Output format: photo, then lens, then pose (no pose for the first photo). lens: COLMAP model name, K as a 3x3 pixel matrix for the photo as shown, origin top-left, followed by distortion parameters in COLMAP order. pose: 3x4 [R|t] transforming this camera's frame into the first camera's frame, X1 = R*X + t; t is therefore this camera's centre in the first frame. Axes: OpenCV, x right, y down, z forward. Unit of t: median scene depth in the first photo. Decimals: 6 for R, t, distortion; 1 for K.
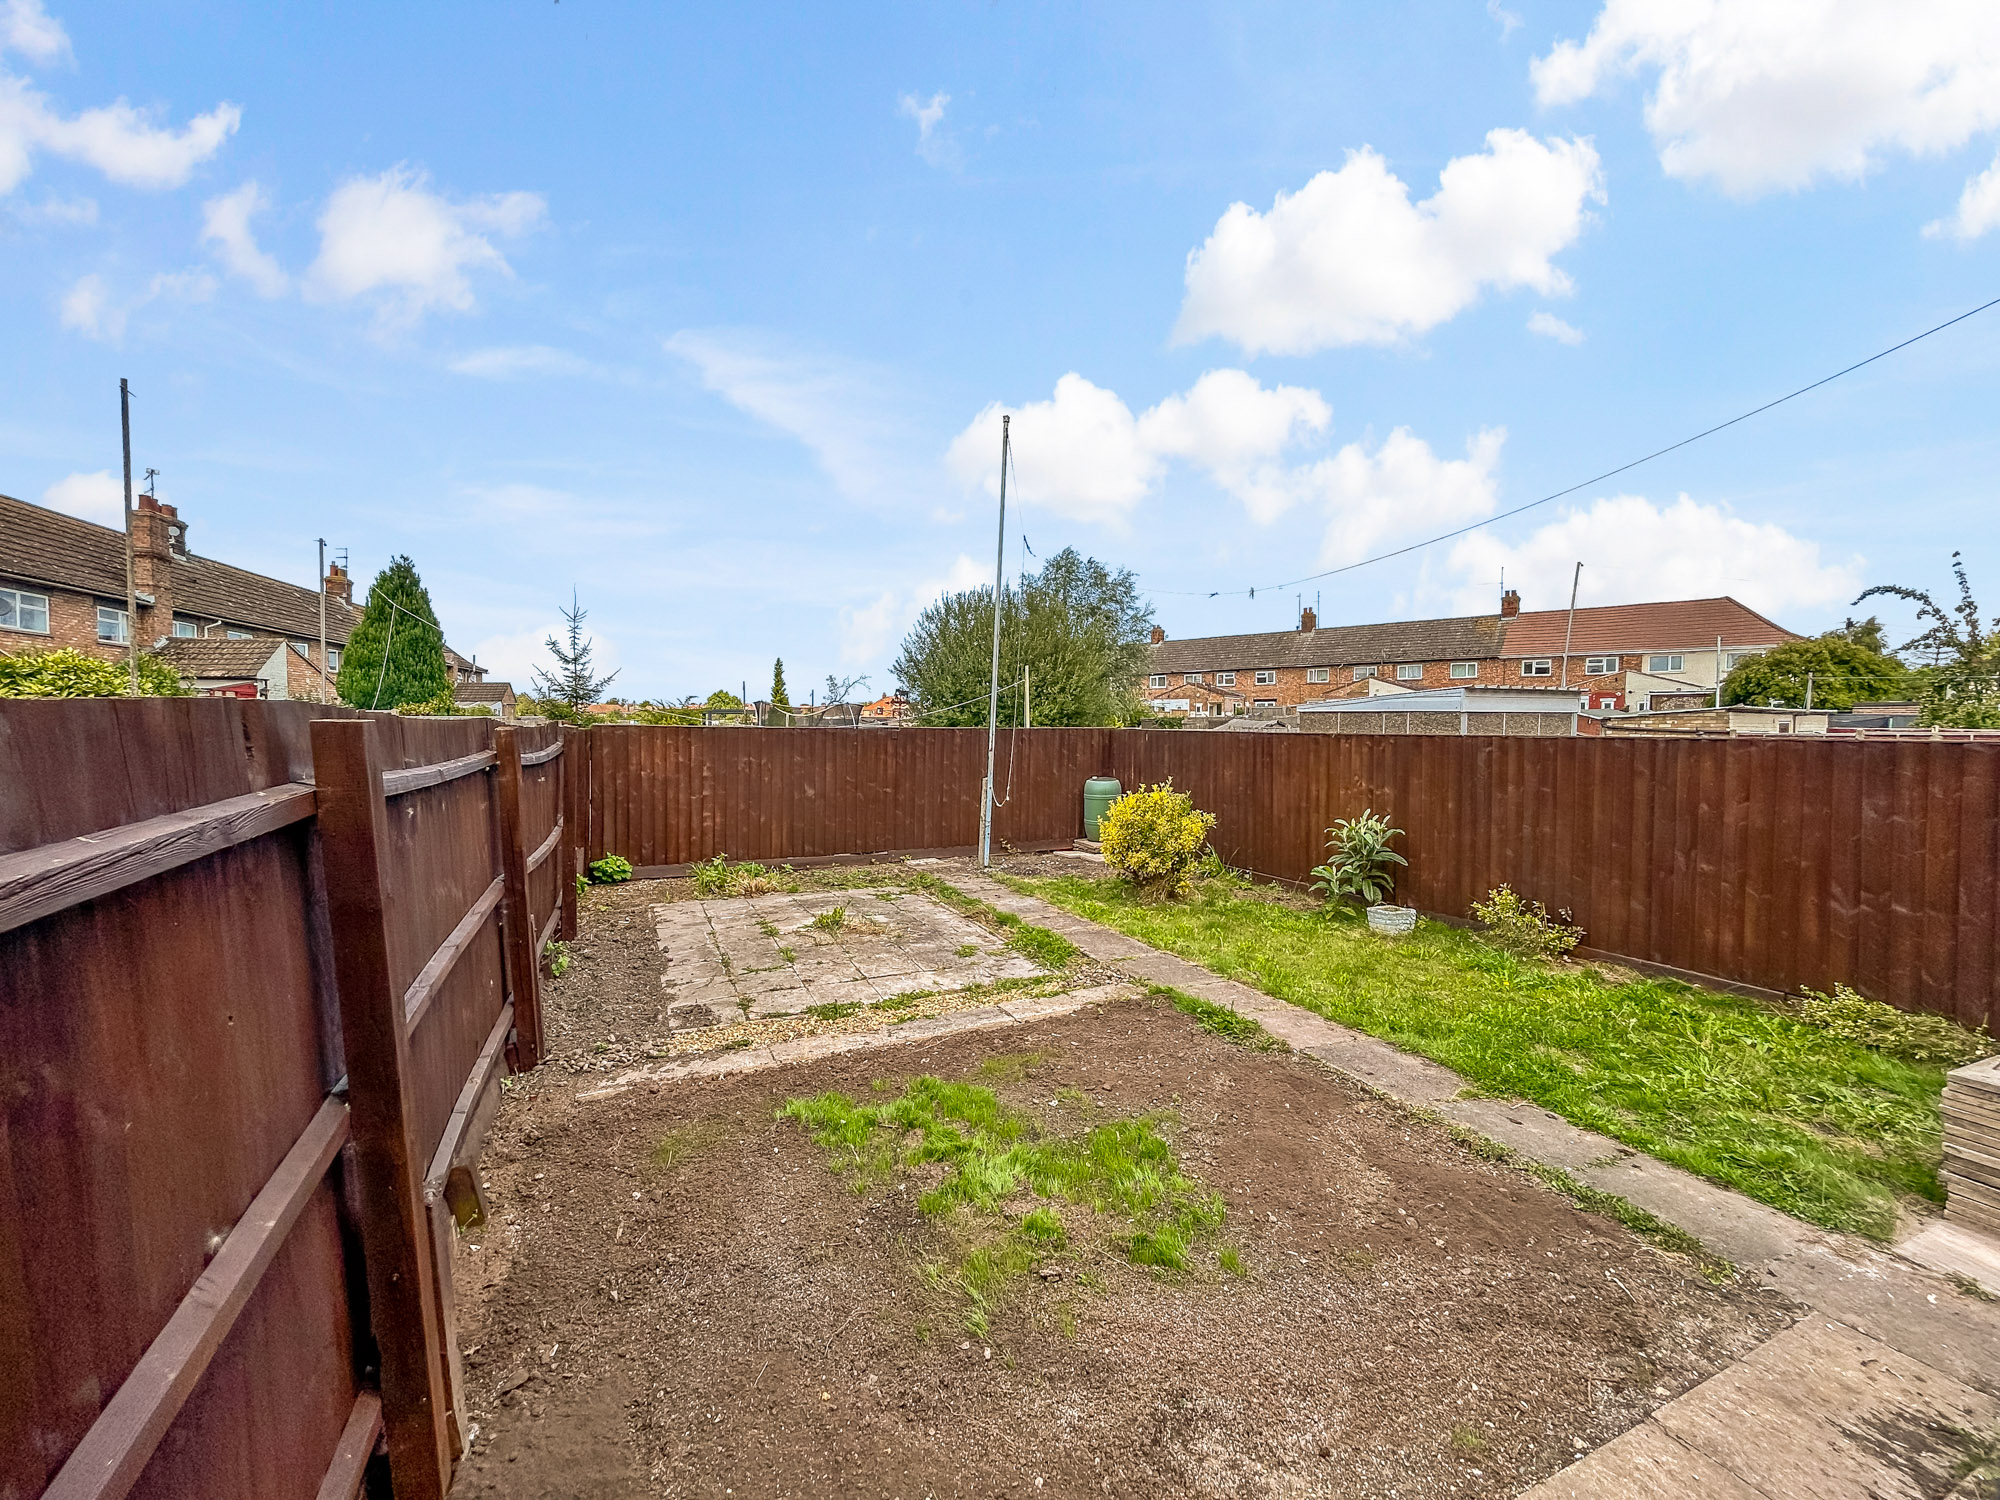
lens RADIAL K [[814.9, 0, 1000.0], [0, 814.9, 742.5], [0, 0, 1]] dist [-0.002128, 0.001564]
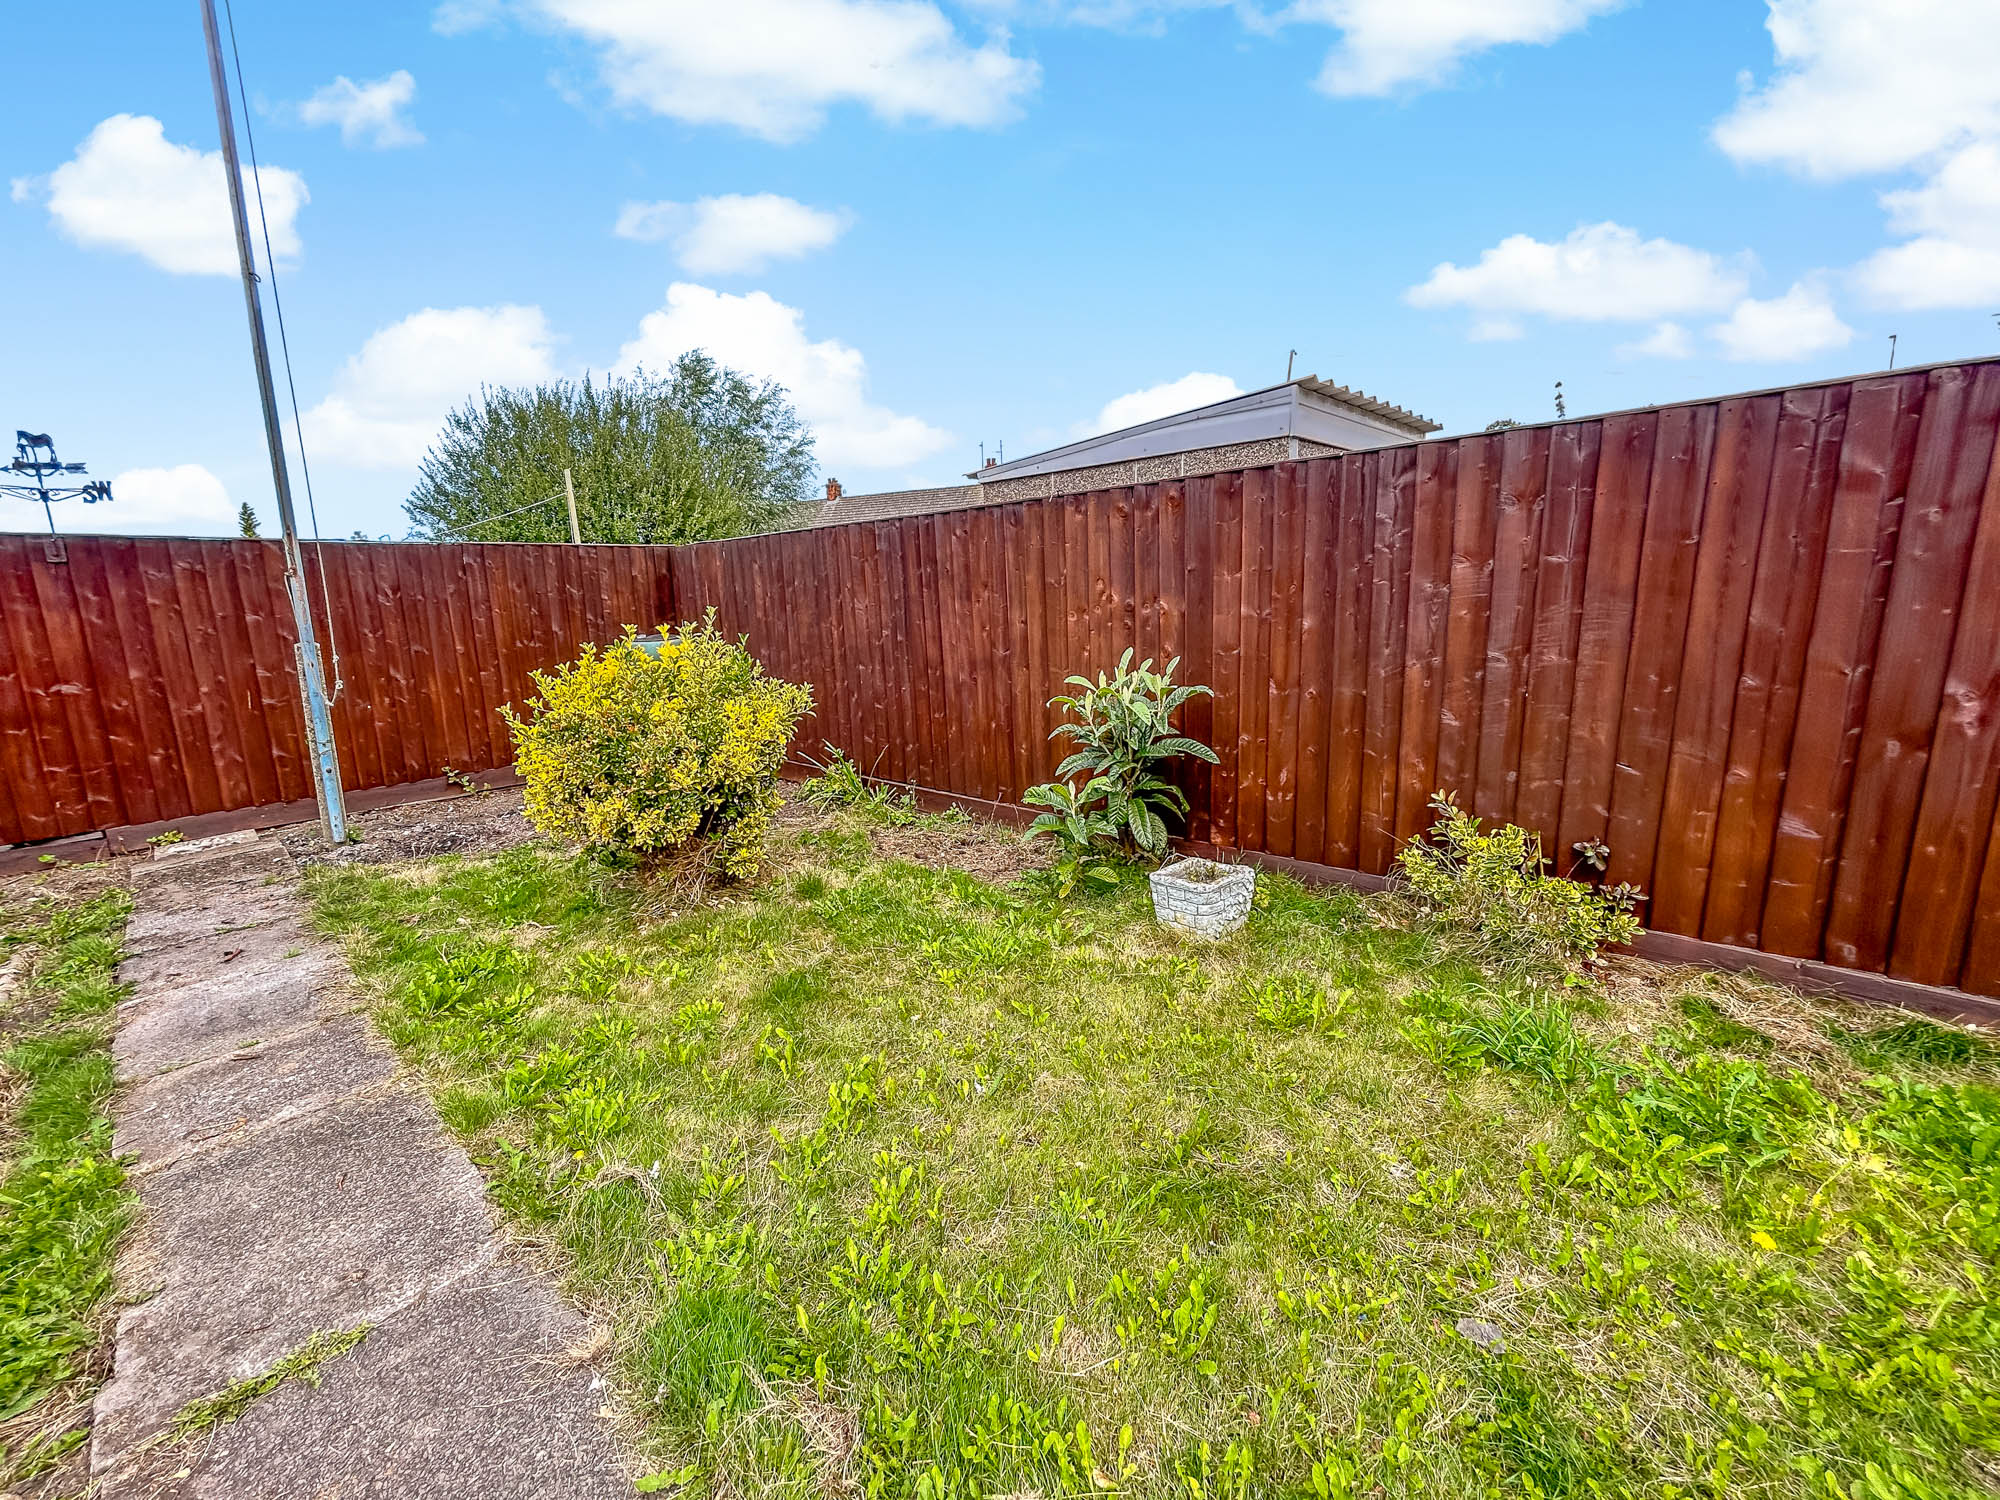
lens RADIAL K [[814.9, 0, 1006.1], [0, 814.9, 757.4], [0, 0, 1]] dist [-0.002128, 0.001564]
pose [[0.931954, -0.110986, 0.345173, 0.223992], [0.051207, 0.982746, 0.177730, 0.058384], [-0.358943, -0.147961, 0.921557, 0.601057]]
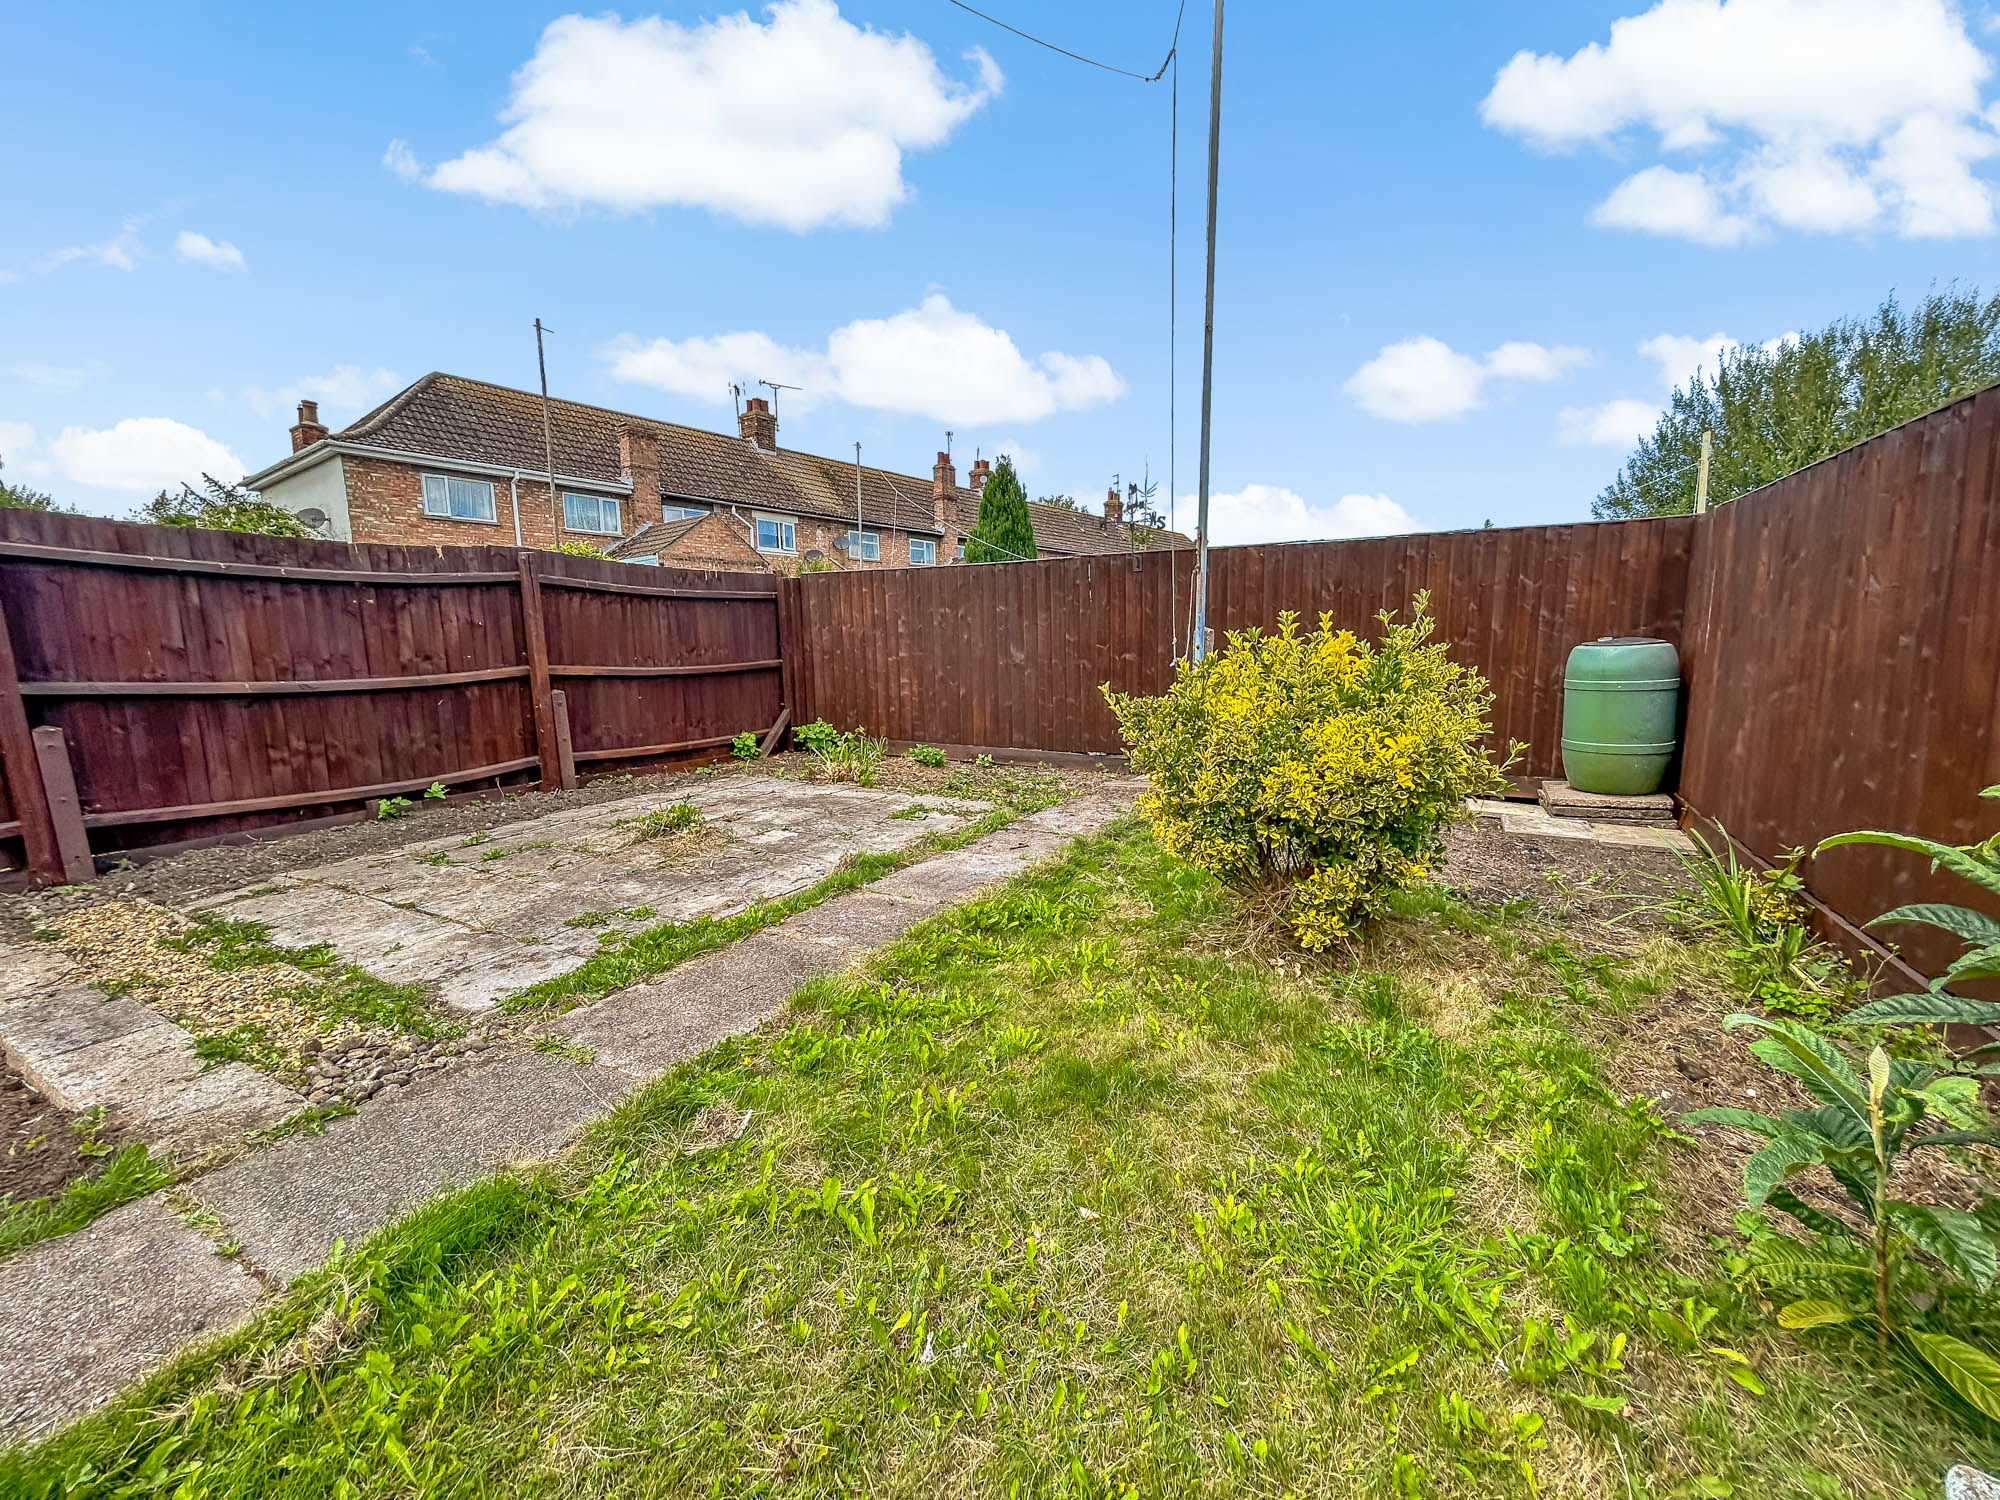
lens RADIAL K [[814.9, 0, 1003.7], [0, 814.9, 744.4], [0, 0, 1]] dist [-0.002128, 0.001564]
pose [[0.574982, 0.090629, -0.813131, 0.433356], [0.001712, 0.993711, 0.111966, 0.075355], [0.818164, -0.065771, 0.571211, 0.771850]]
